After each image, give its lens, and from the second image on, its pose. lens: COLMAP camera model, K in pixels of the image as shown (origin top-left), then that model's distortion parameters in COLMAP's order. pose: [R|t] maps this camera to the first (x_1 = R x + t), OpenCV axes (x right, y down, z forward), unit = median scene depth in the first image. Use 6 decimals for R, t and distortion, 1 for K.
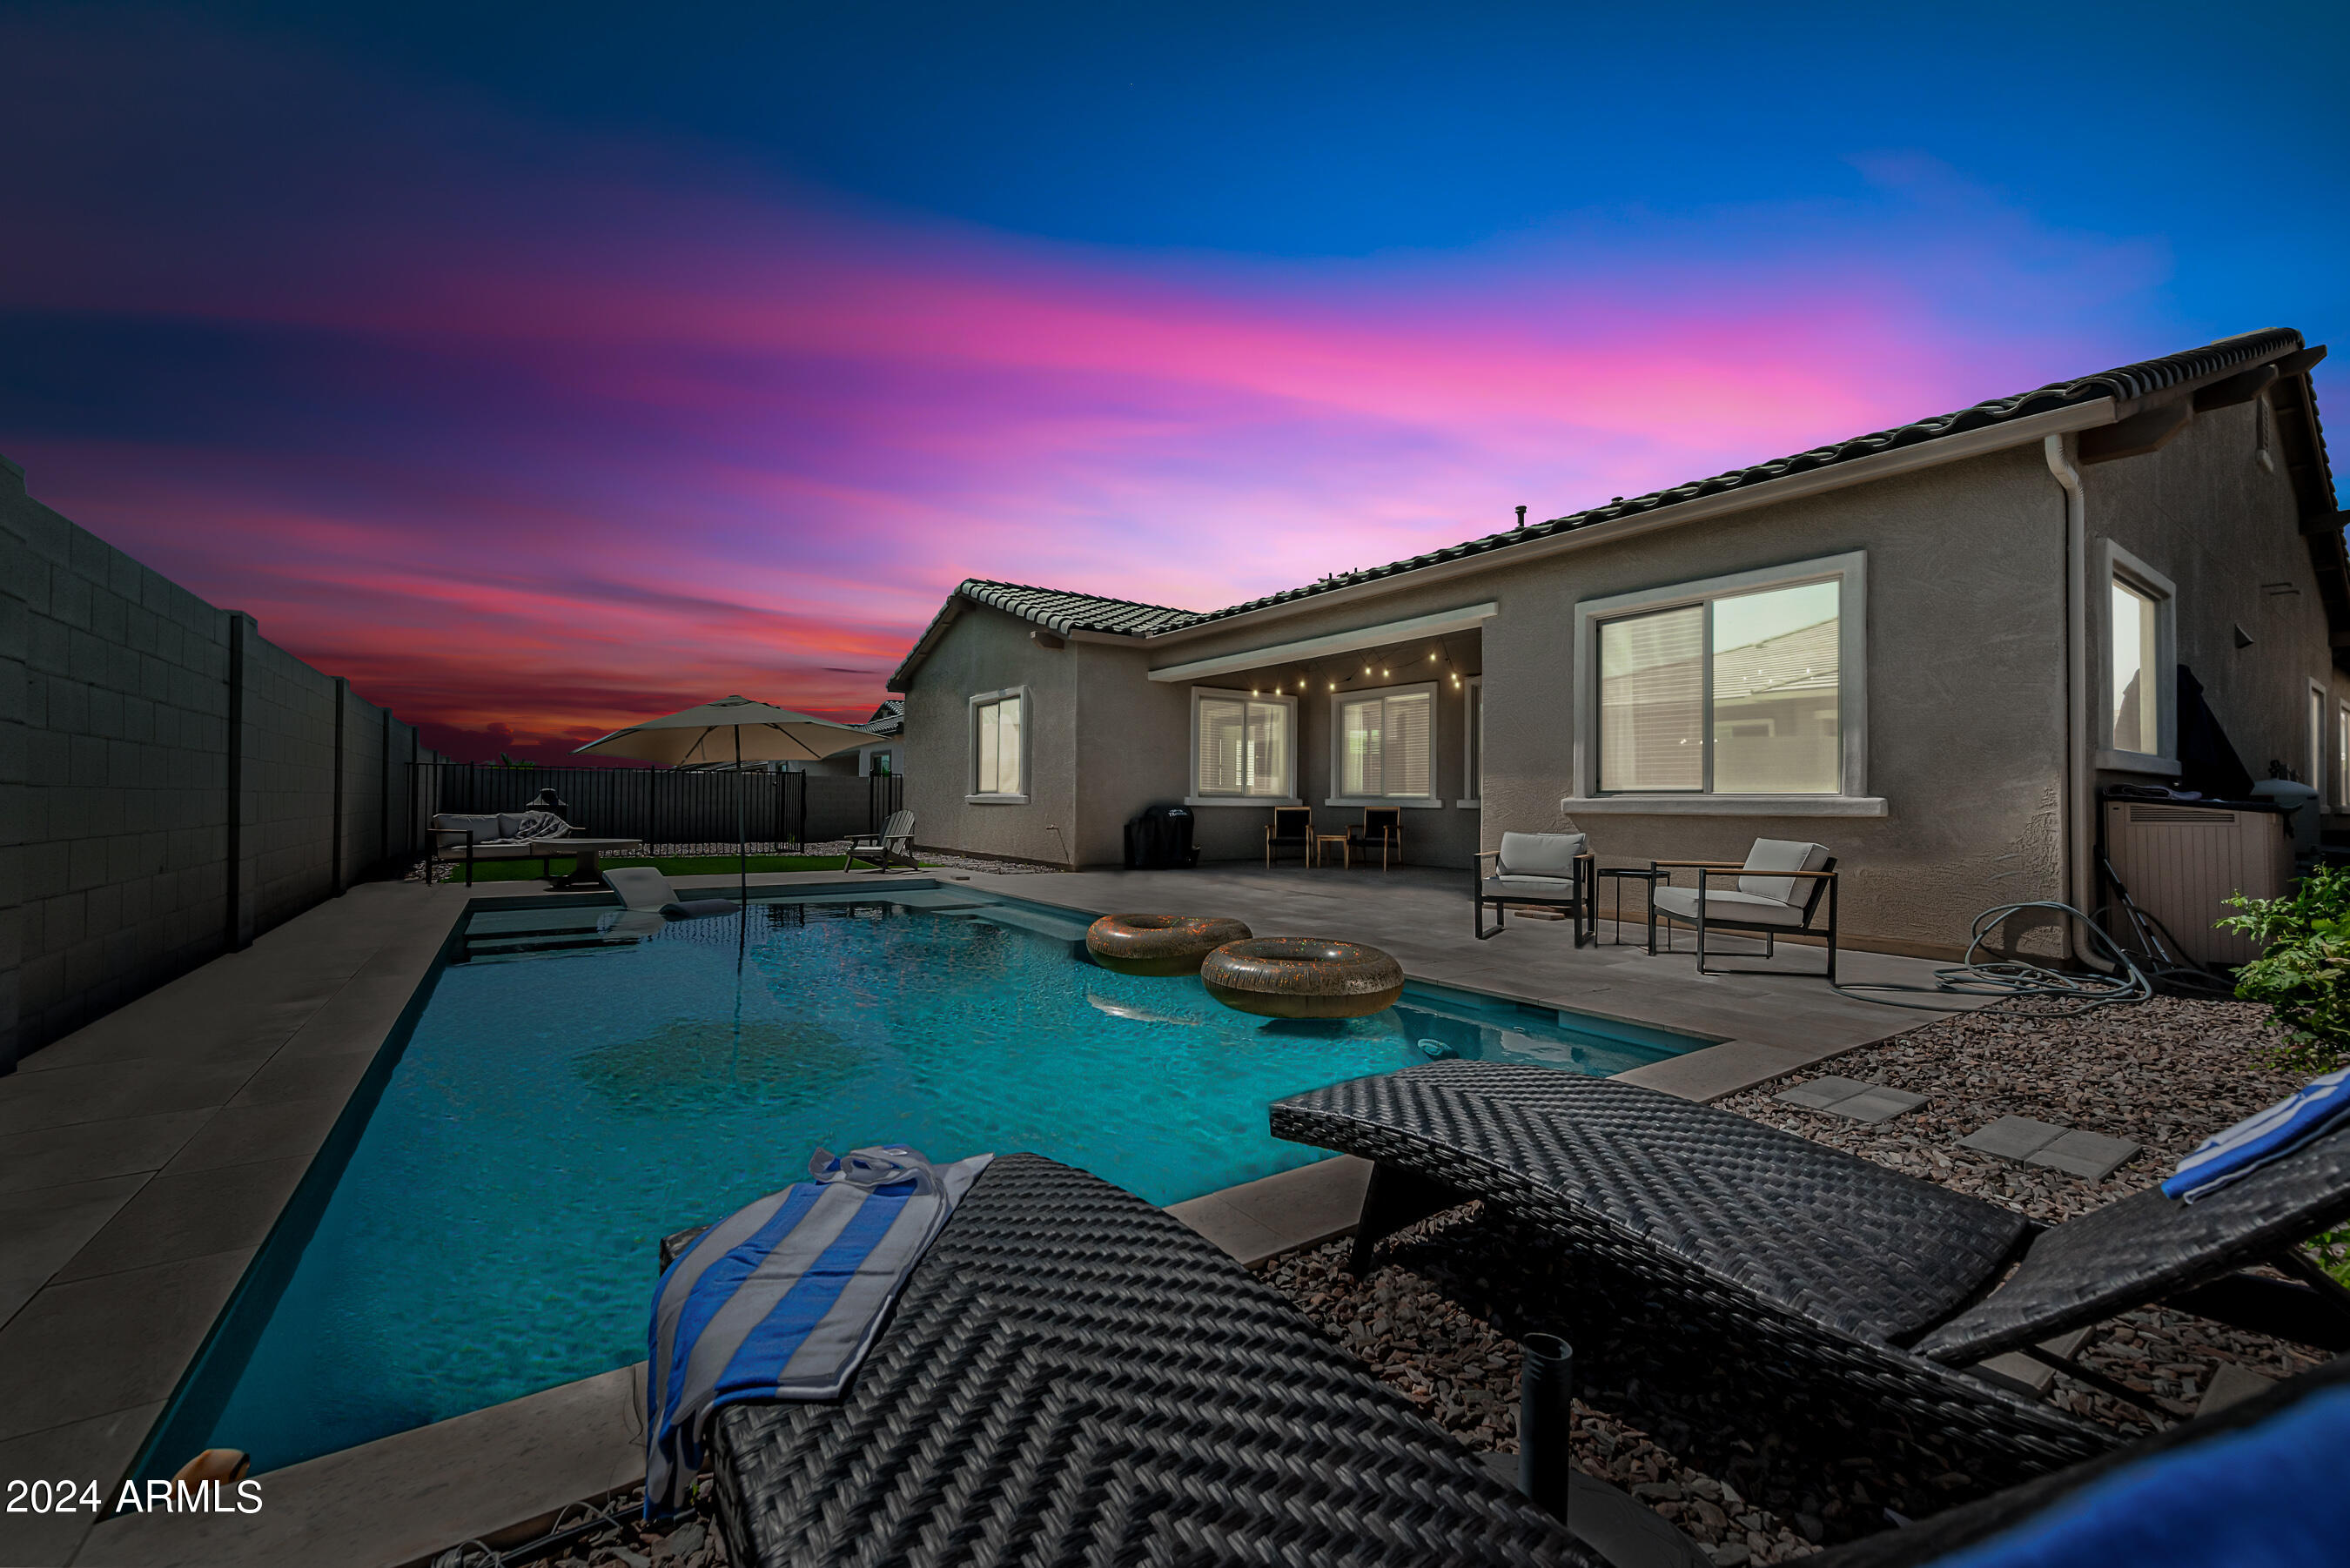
lens RADIAL K [[946.7, 0, 1149.7], [0, 946.7, 784.5], [0, 0, 1]] dist [-0.001388, 0.000138]
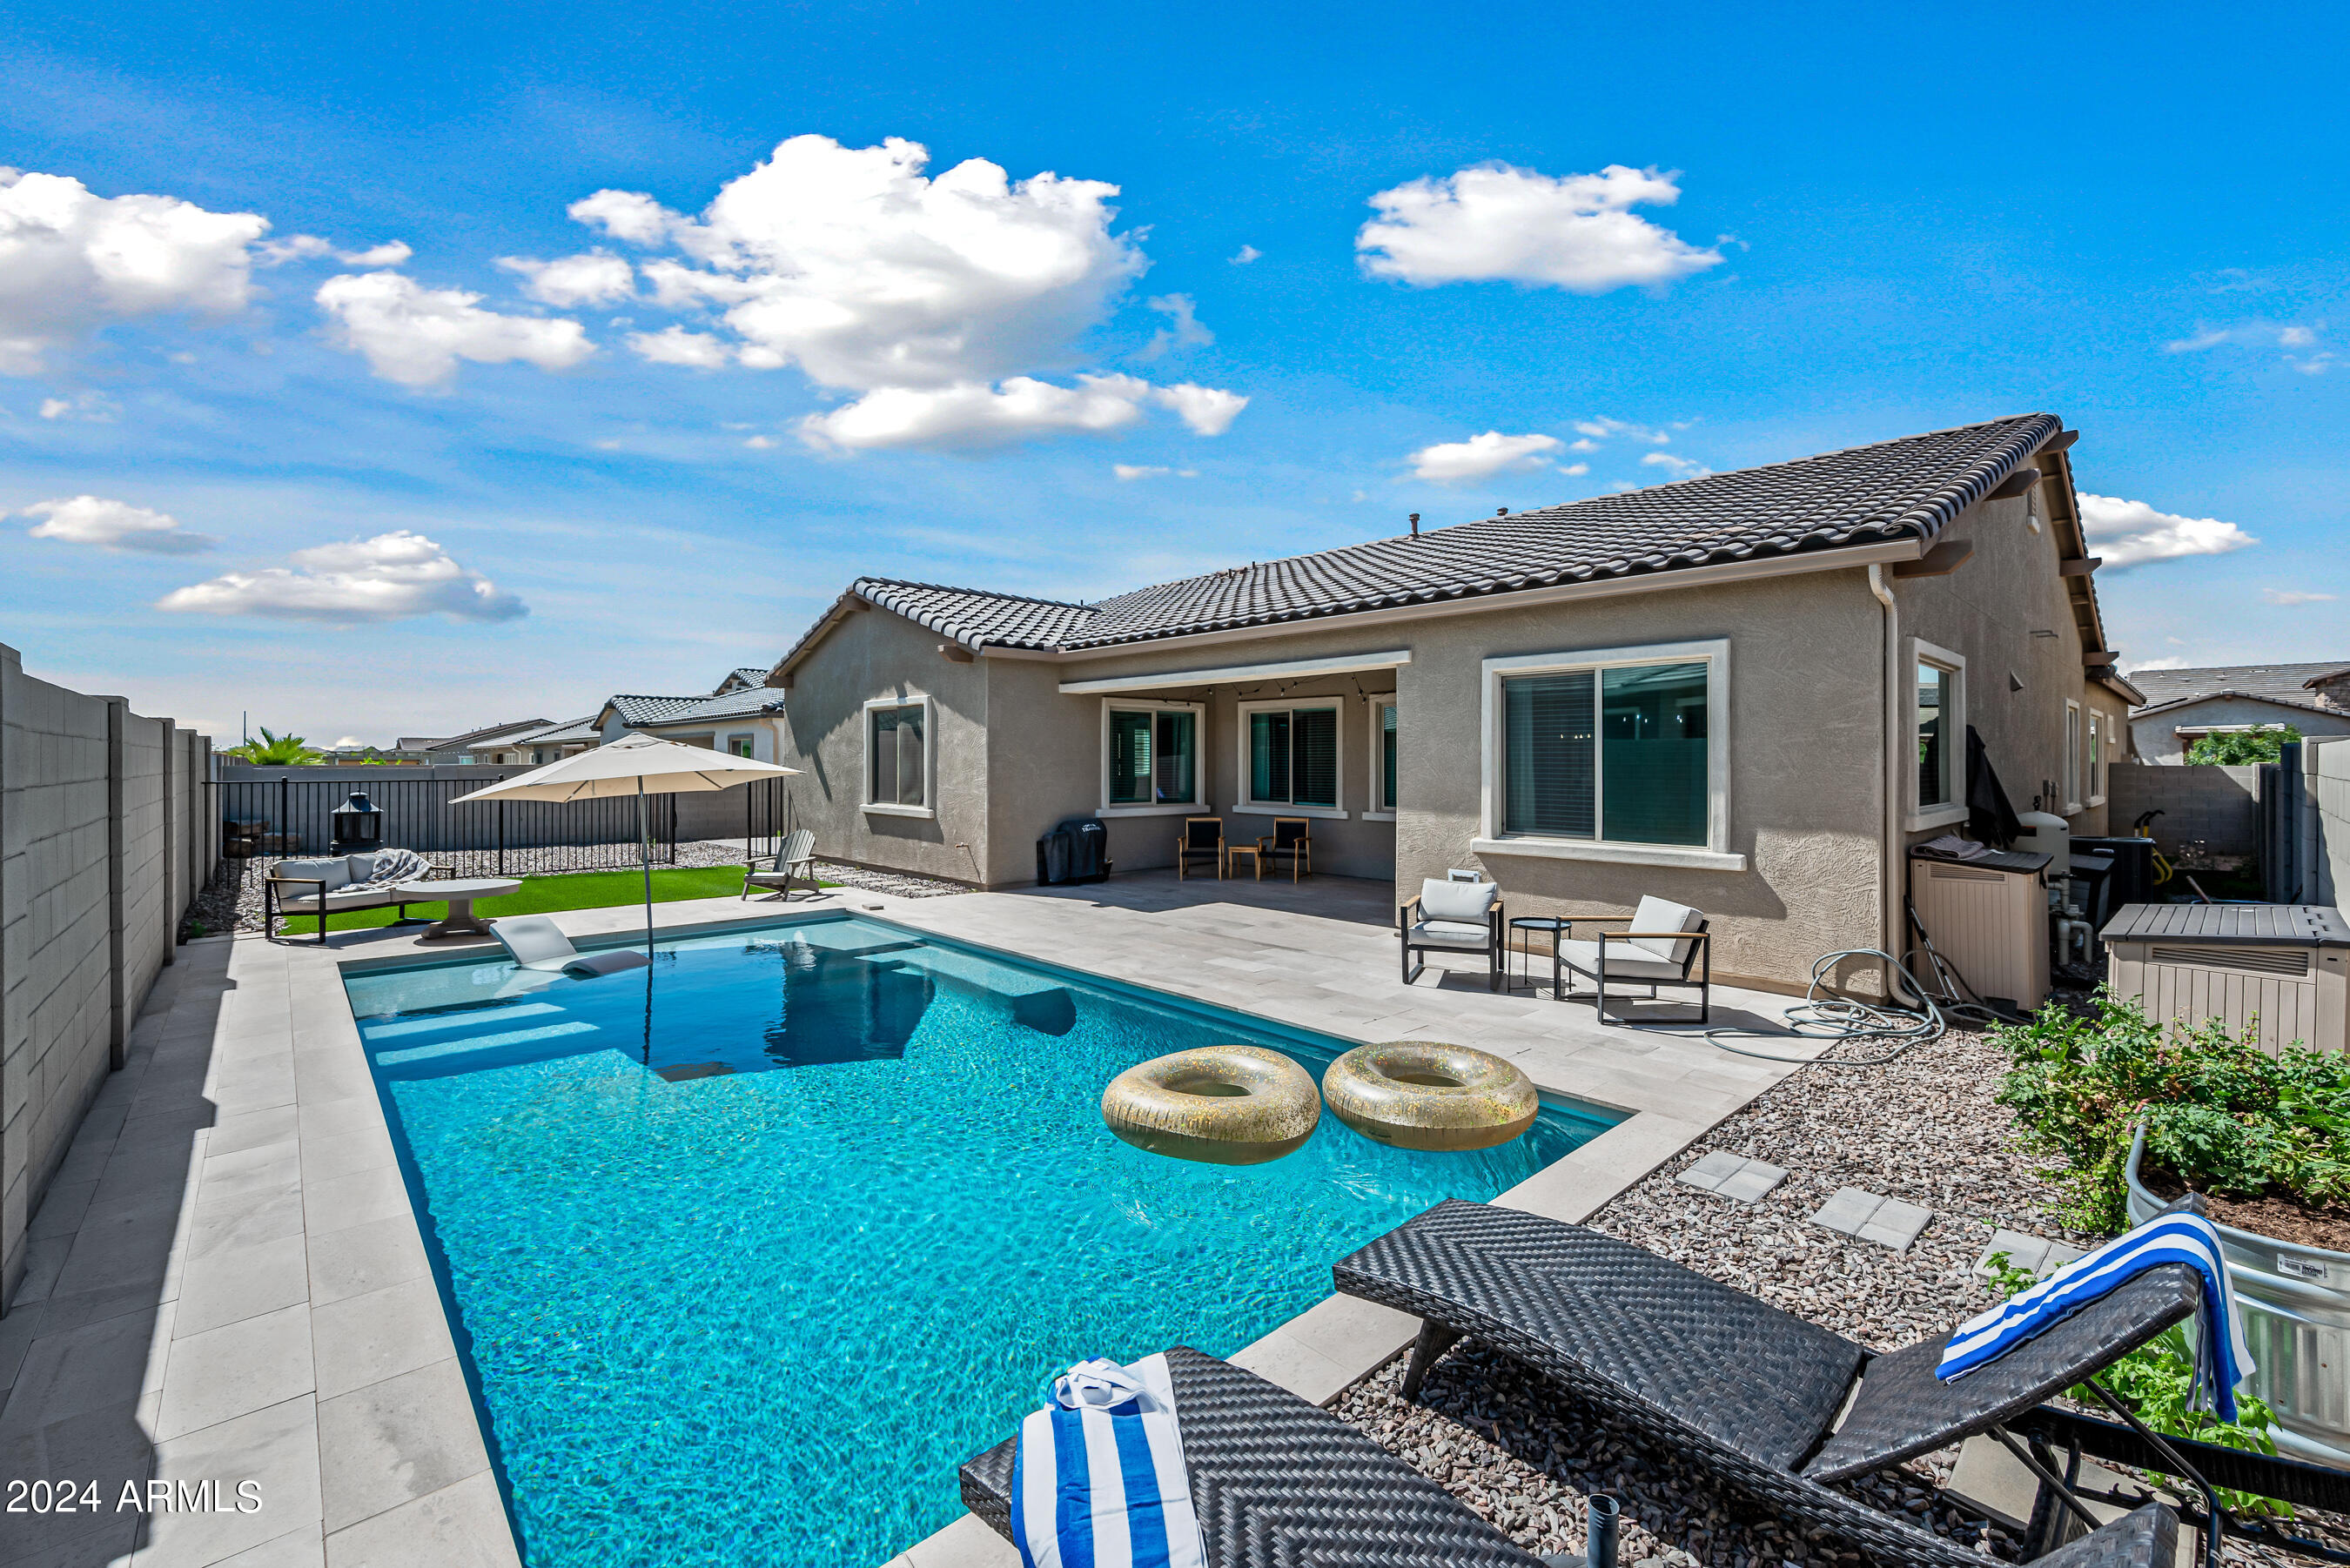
lens RADIAL K [[994.3, 0, 1170.2], [0, 994.3, 761.6], [0, 0, 1]] dist [-0.001708, 0.000037]
pose [[0.988987, -0.009301, 0.147710, -0.122877], [0.007301, 0.999874, 0.014081, -0.157131], [-0.147822, -0.012848, 0.988930, -0.123615]]
